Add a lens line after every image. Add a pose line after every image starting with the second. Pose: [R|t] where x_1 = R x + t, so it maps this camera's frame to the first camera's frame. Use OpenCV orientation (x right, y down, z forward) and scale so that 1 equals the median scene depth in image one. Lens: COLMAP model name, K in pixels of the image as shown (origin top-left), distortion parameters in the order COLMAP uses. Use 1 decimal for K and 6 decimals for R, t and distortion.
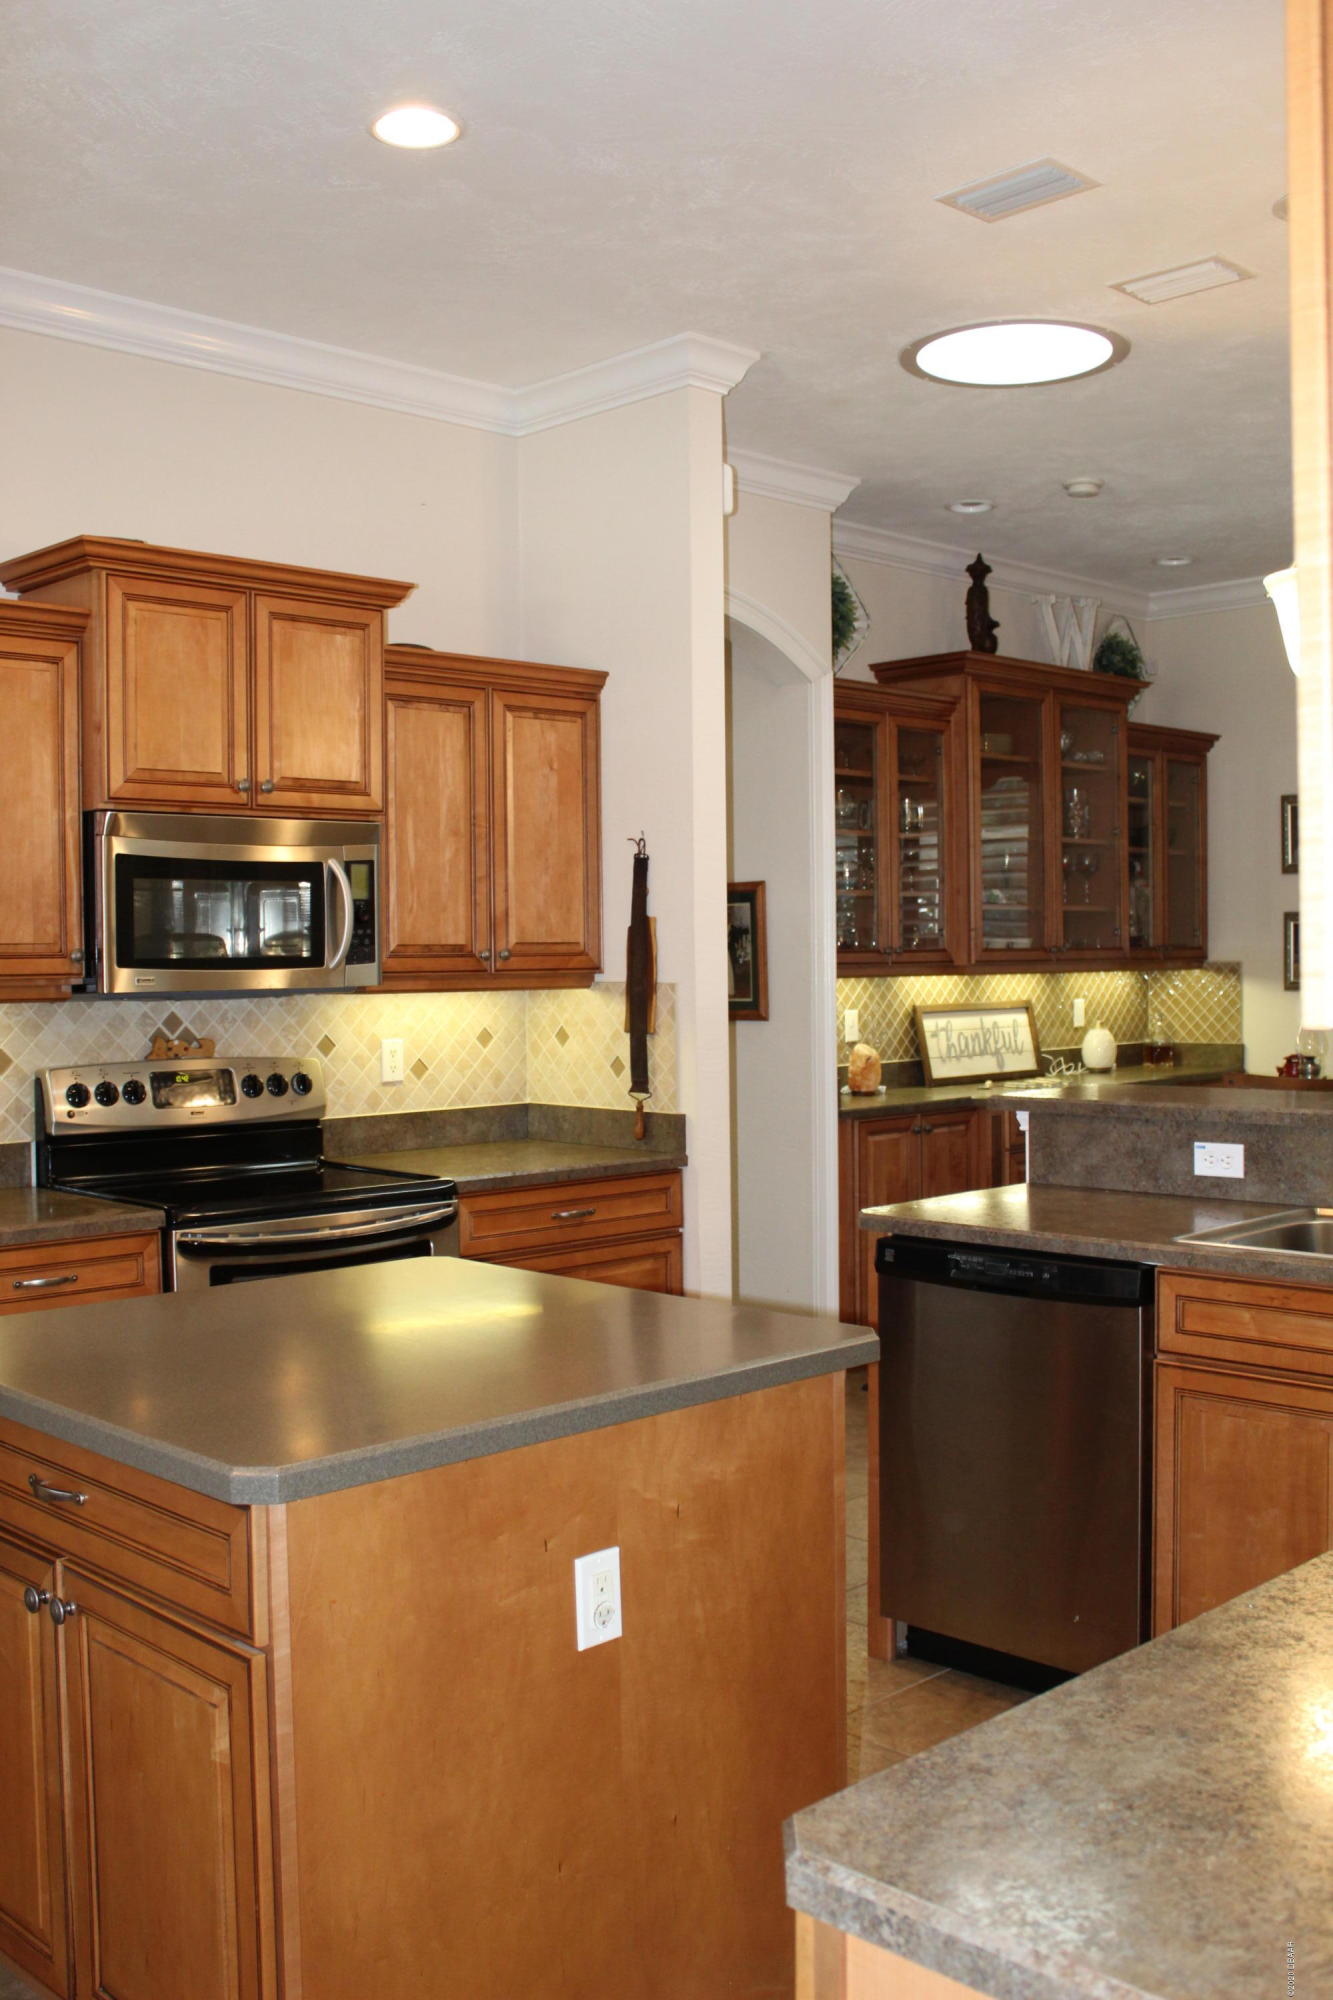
lens RADIAL K [[1937.0, 0, 666.5], [0, 1937.0, 1000.0], [0, 0, 1]] dist [-0.147551, 0.167472]
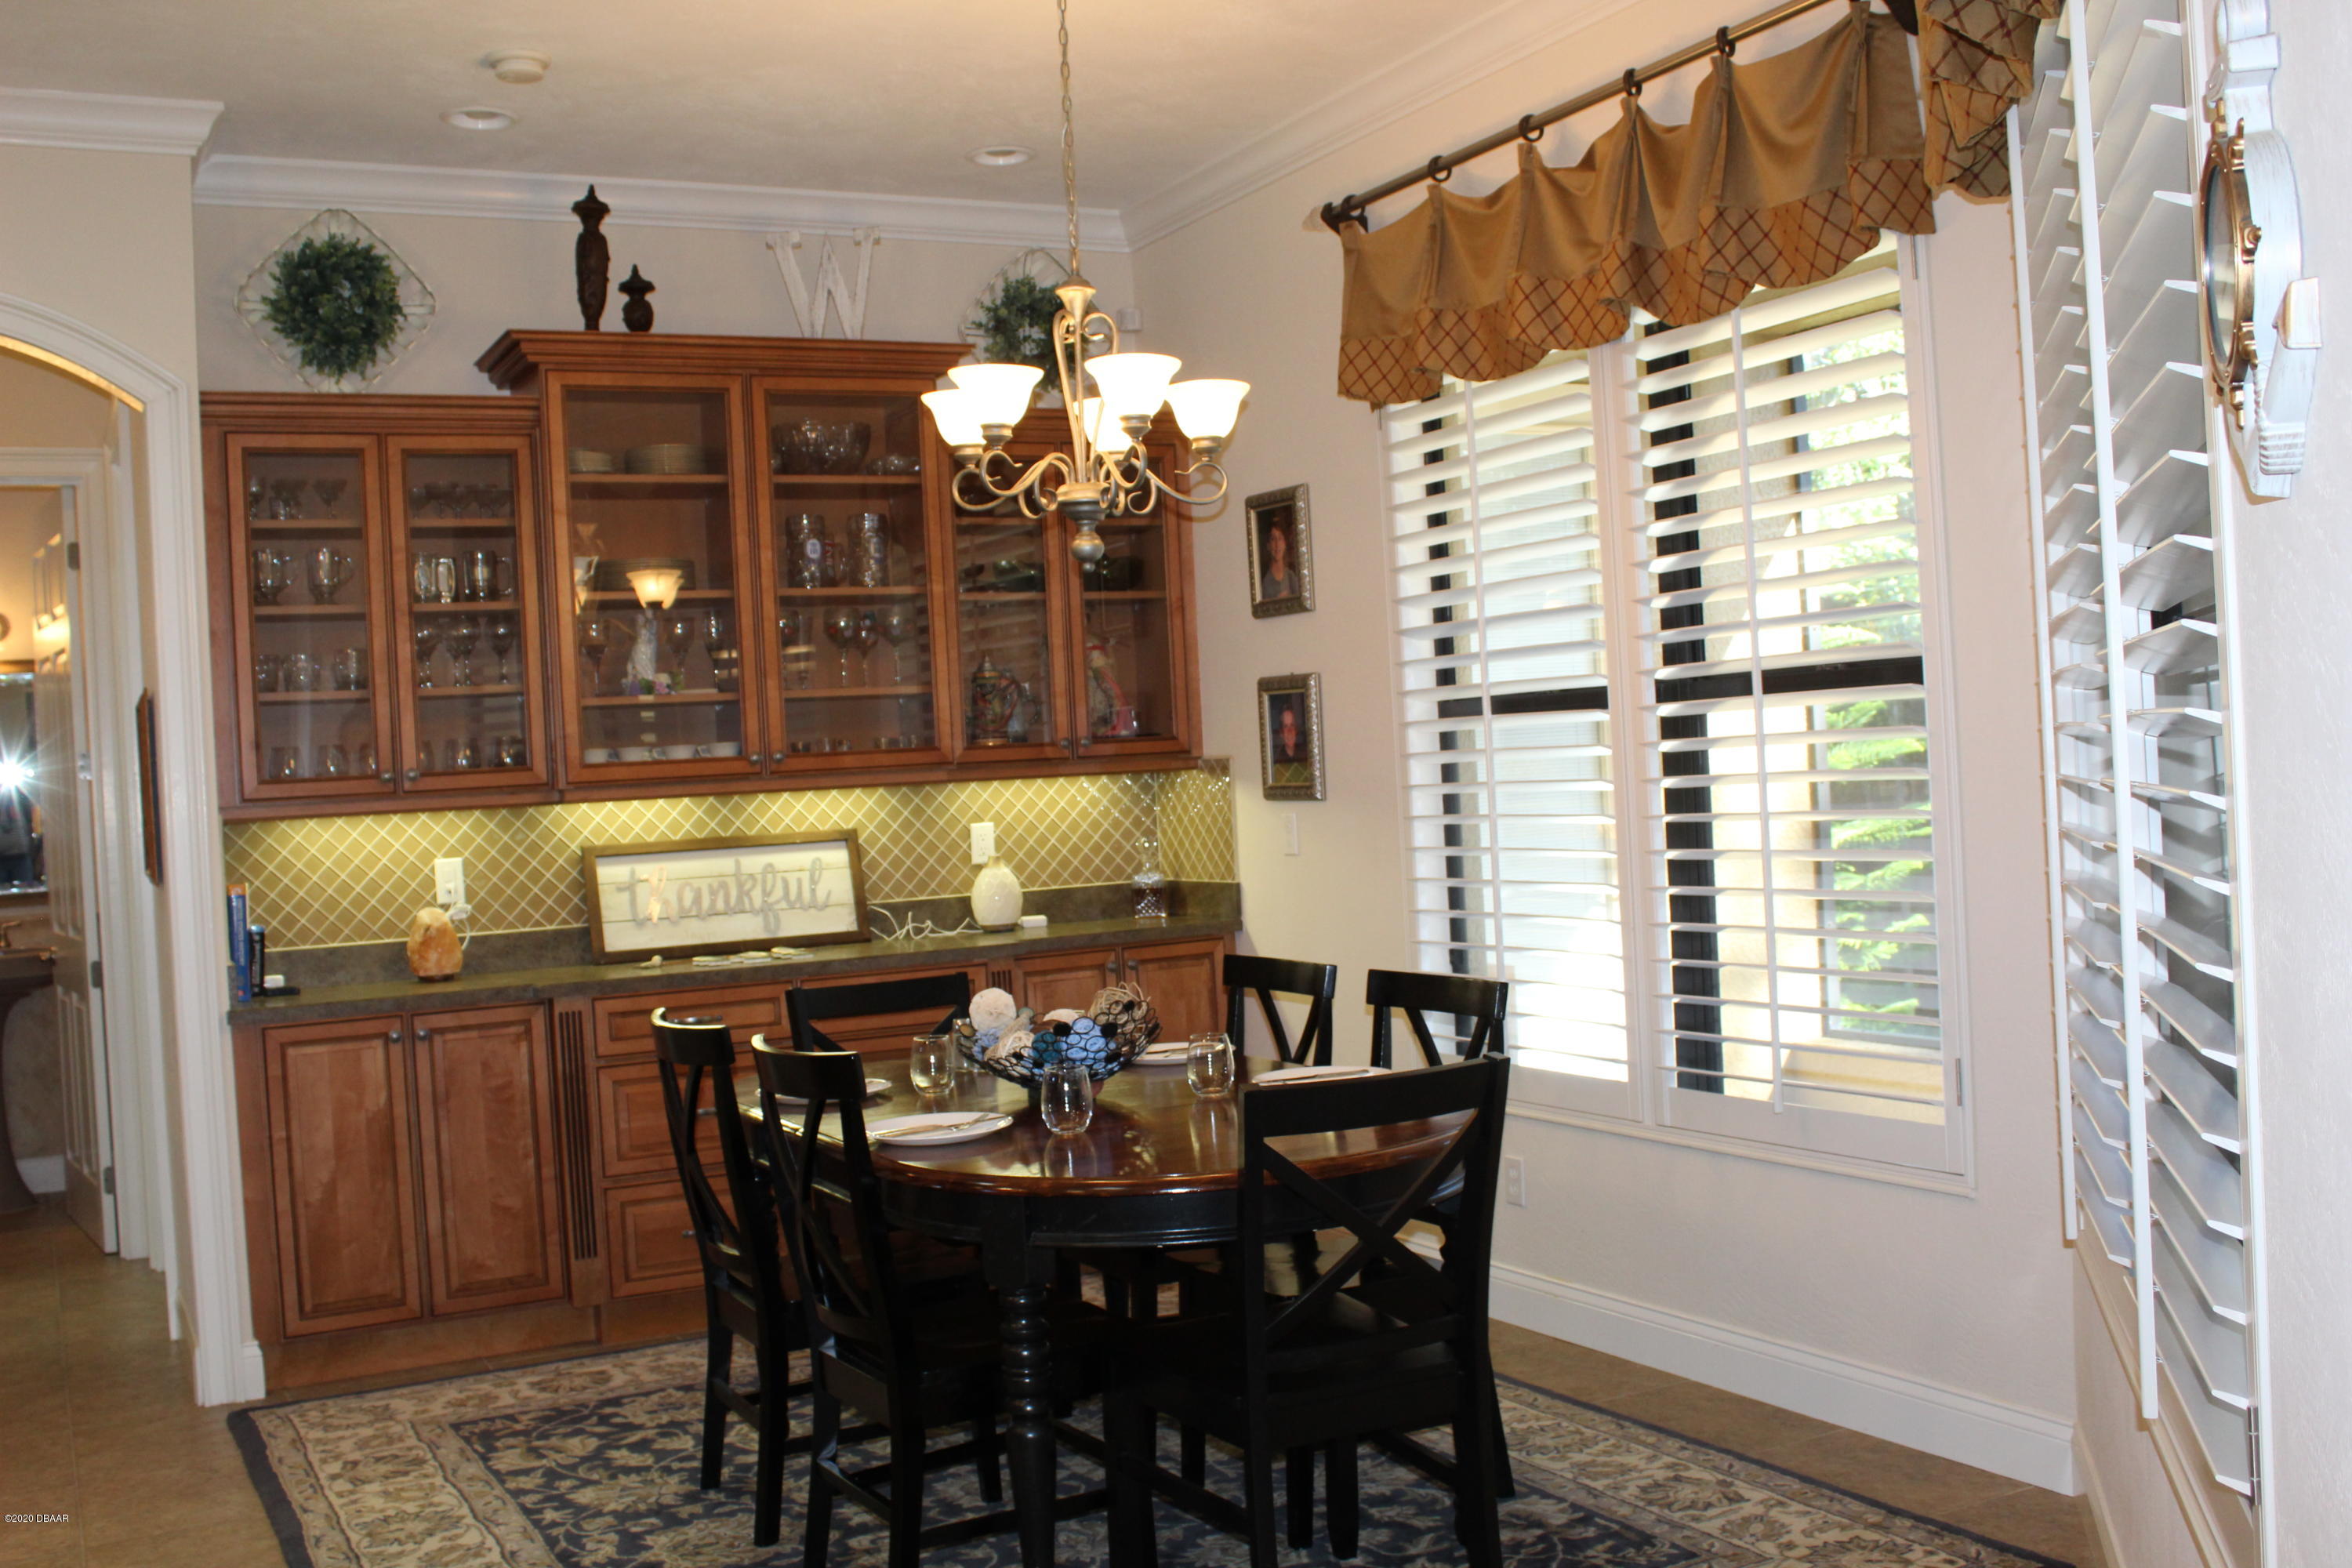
lens RADIAL K [[2278.0, 0, 1176.0], [0, 2278.0, 784.0], [0, 0, 1]] dist [-0.147551, 0.167472]
pose [[0.957021, -0.039976, -0.287251, 0.877274], [0.038057, 0.999200, -0.012263, -0.002841], [0.287511, 0.000804, 0.957777, 0.443548]]
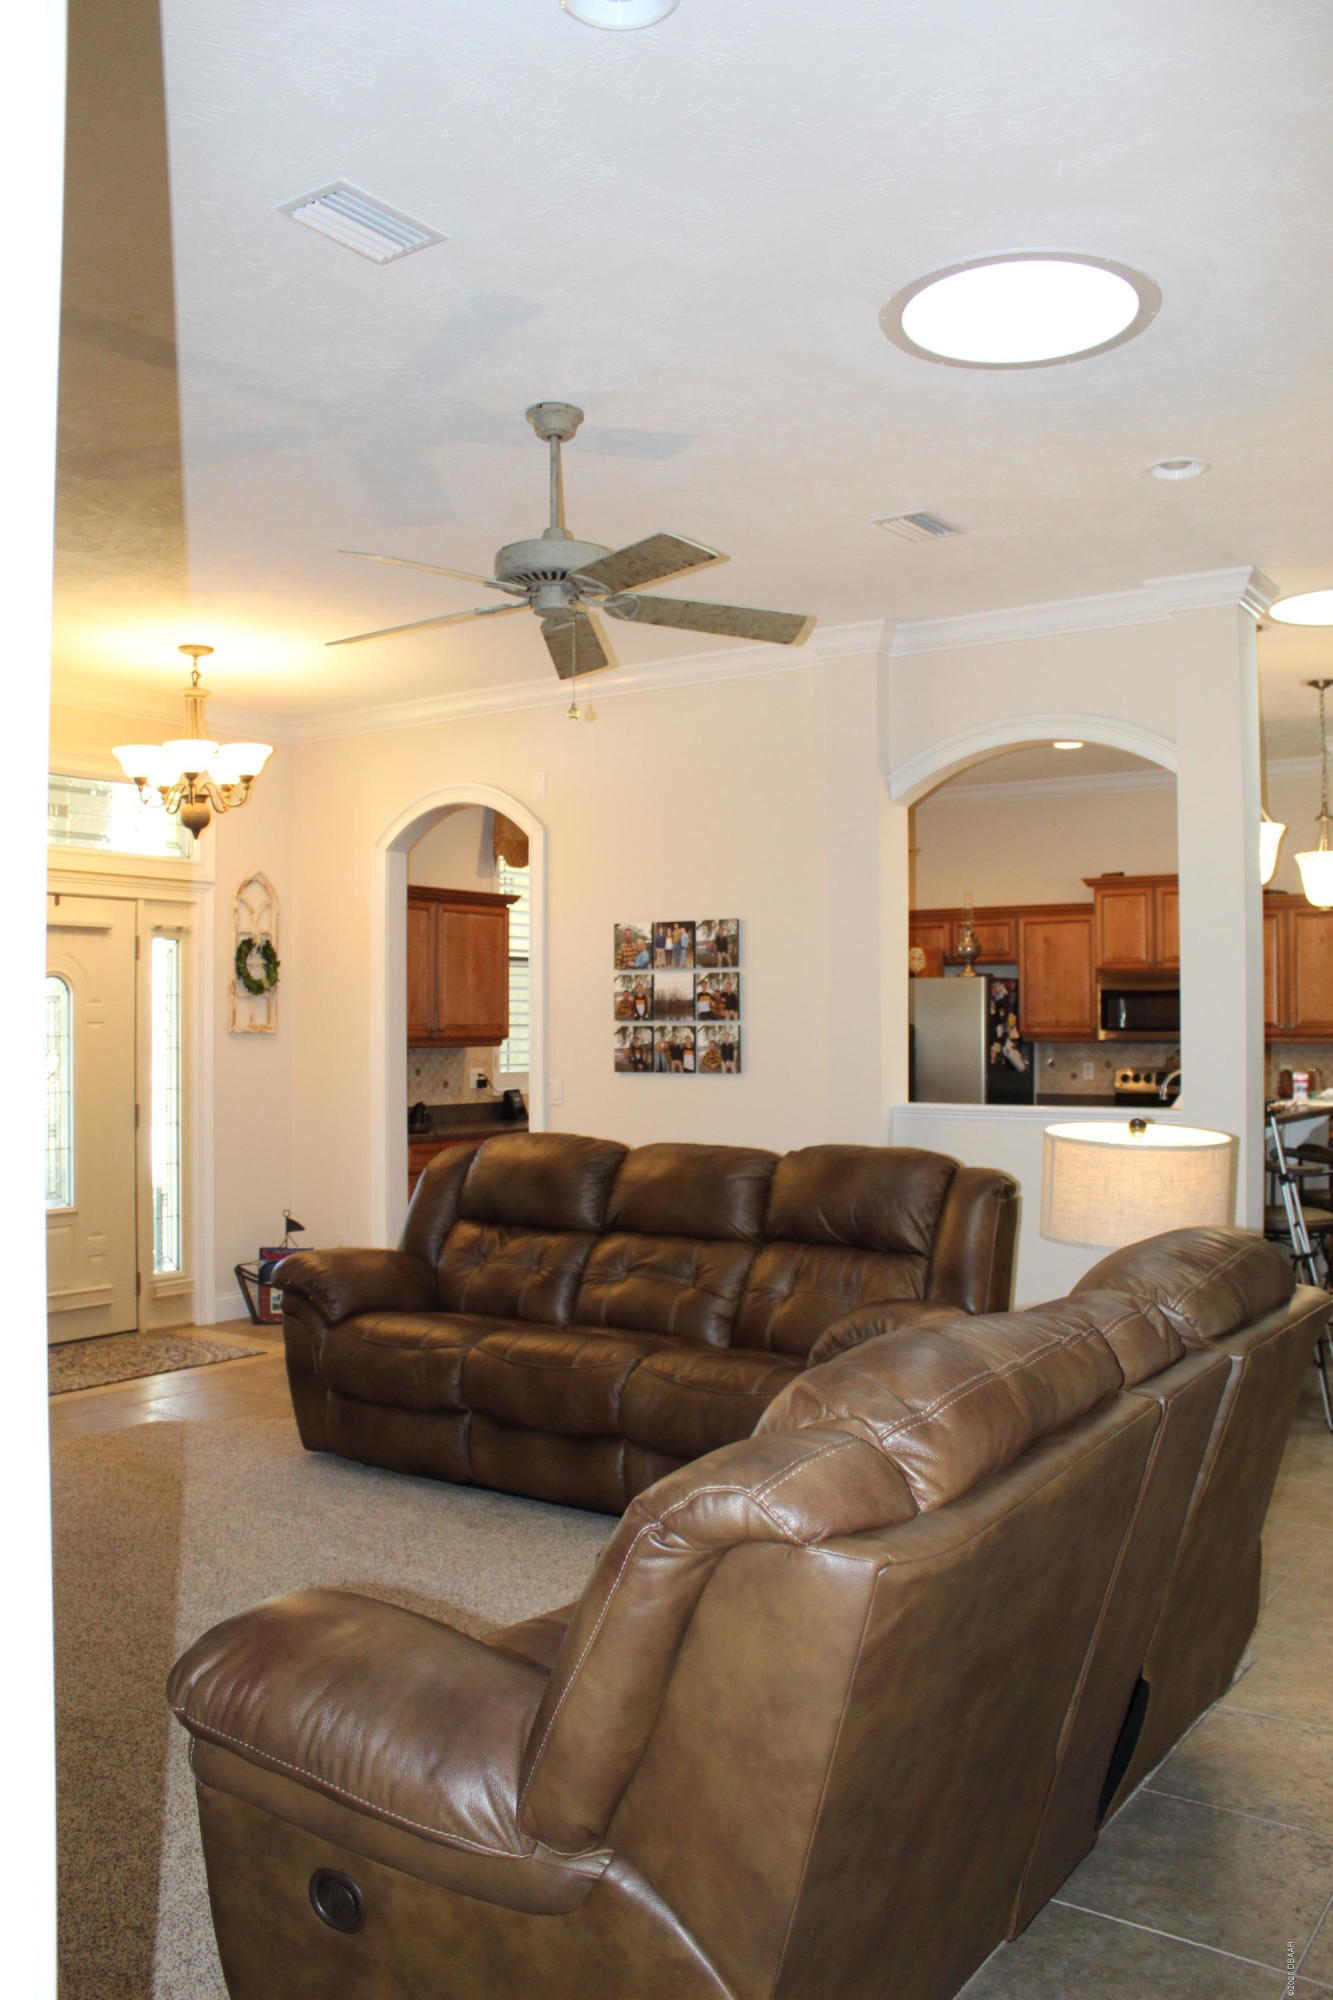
lens RADIAL K [[1675.7, 0, 666.5], [0, 1675.7, 1000.0], [0, 0, 1]] dist [-0.176802, 0.213716]
pose [[0.183417, -0.006417, -0.983014, 1.714797], [-0.021590, 0.999711, -0.010555, -0.019248], [0.982798, 0.023160, 0.183226, -0.054022]]
